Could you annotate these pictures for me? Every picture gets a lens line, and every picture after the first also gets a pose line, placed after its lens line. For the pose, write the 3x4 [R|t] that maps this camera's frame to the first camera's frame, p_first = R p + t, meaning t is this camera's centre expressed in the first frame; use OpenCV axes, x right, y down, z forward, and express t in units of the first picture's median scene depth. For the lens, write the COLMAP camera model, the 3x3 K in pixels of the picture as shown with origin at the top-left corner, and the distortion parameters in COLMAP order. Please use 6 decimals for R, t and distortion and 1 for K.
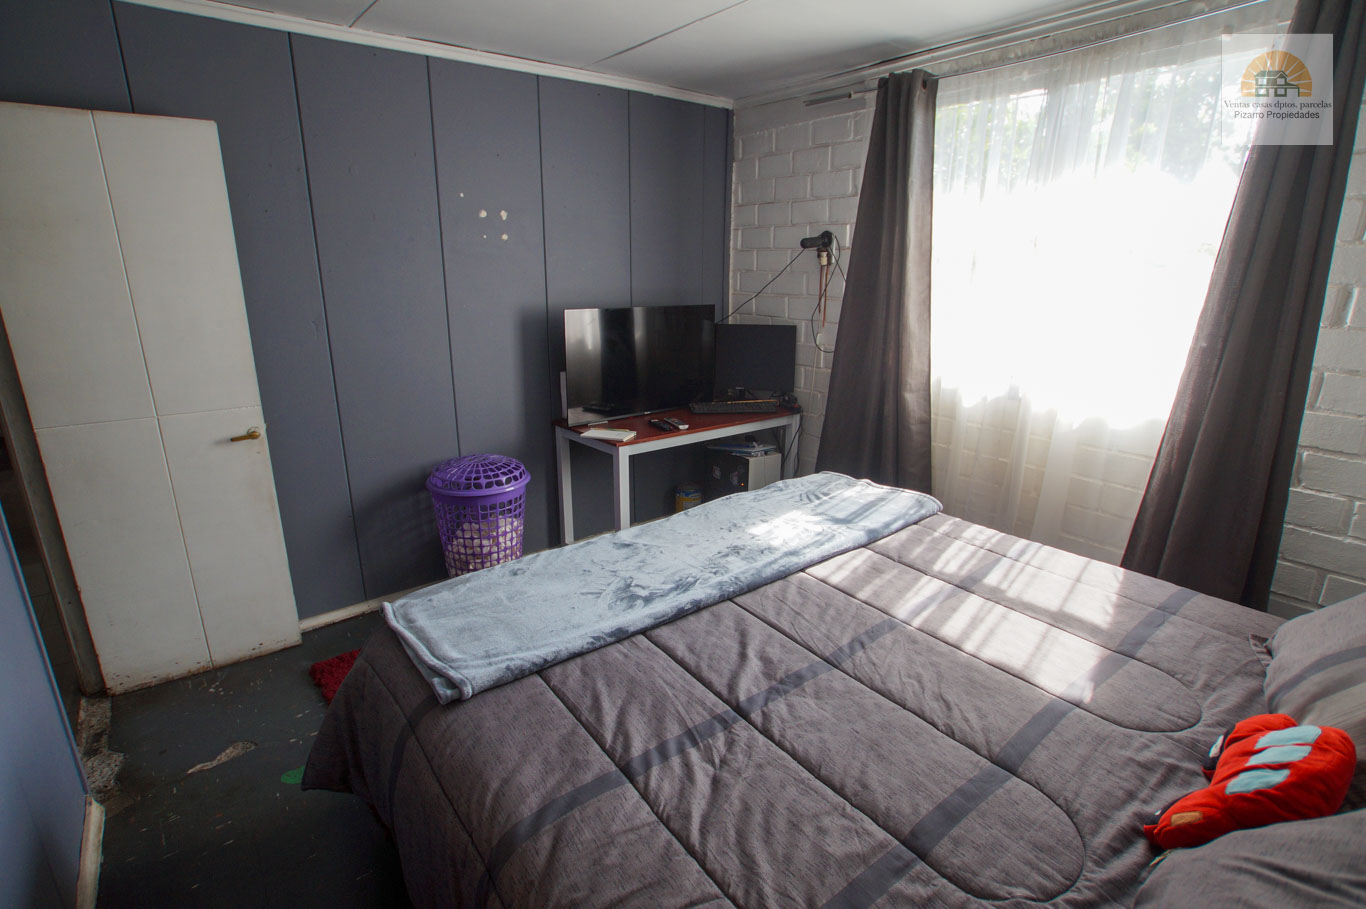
lens RADIAL K [[661.6, 0, 670.1], [0, 661.6, 449.0], [0, 0, 1]] dist [-0.045171, 0.018562]
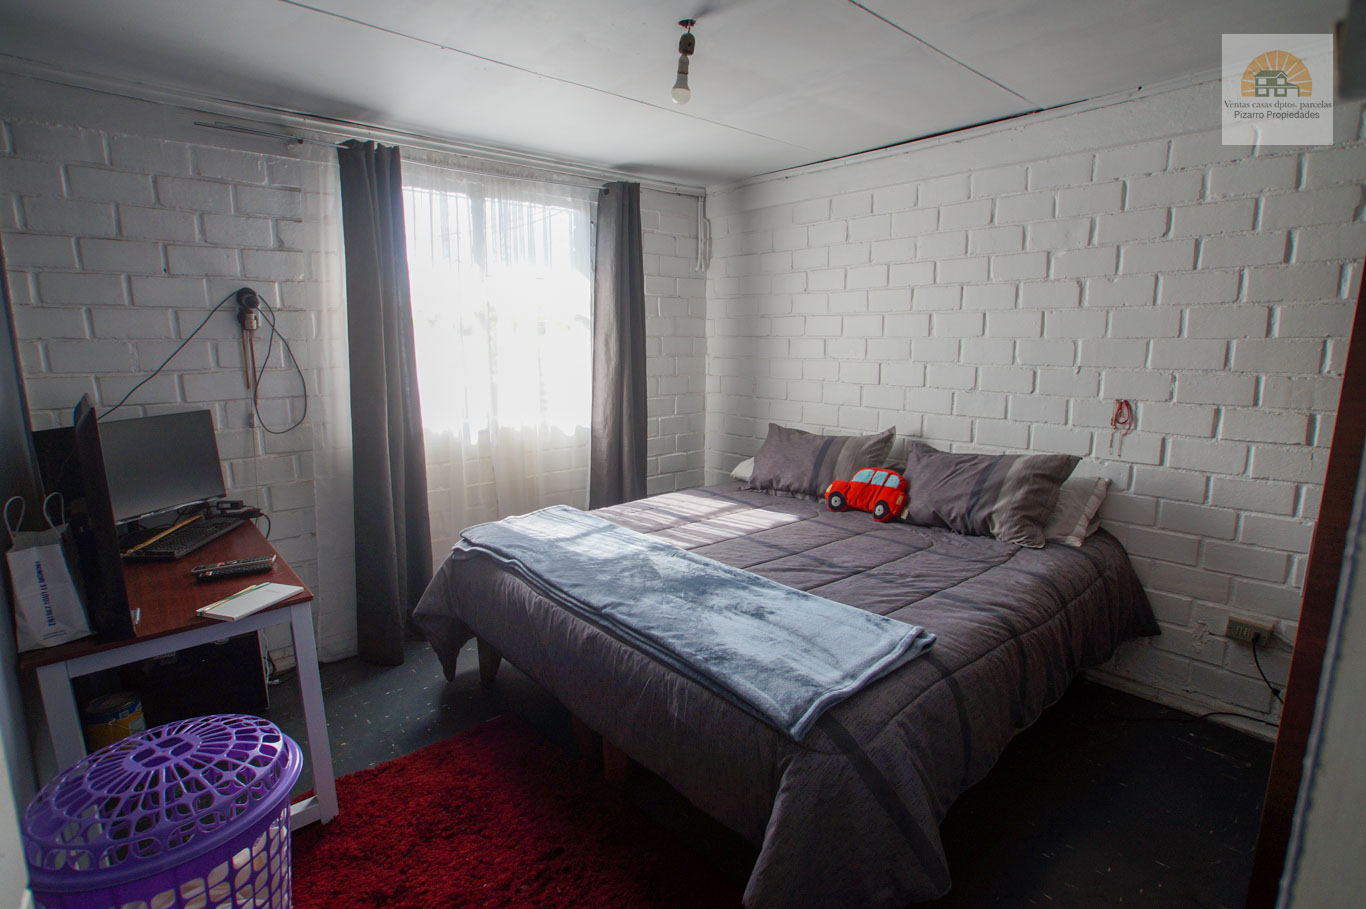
lens RADIAL K [[661.6, 0, 670.1], [0, 661.6, 449.0], [0, 0, 1]] dist [-0.045171, 0.018562]
pose [[-0.045942, -0.171270, 0.984152, -1.189762], [0.275090, 0.944931, 0.177286, -0.276107], [-0.960320, 0.278875, 0.003703, 1.071671]]
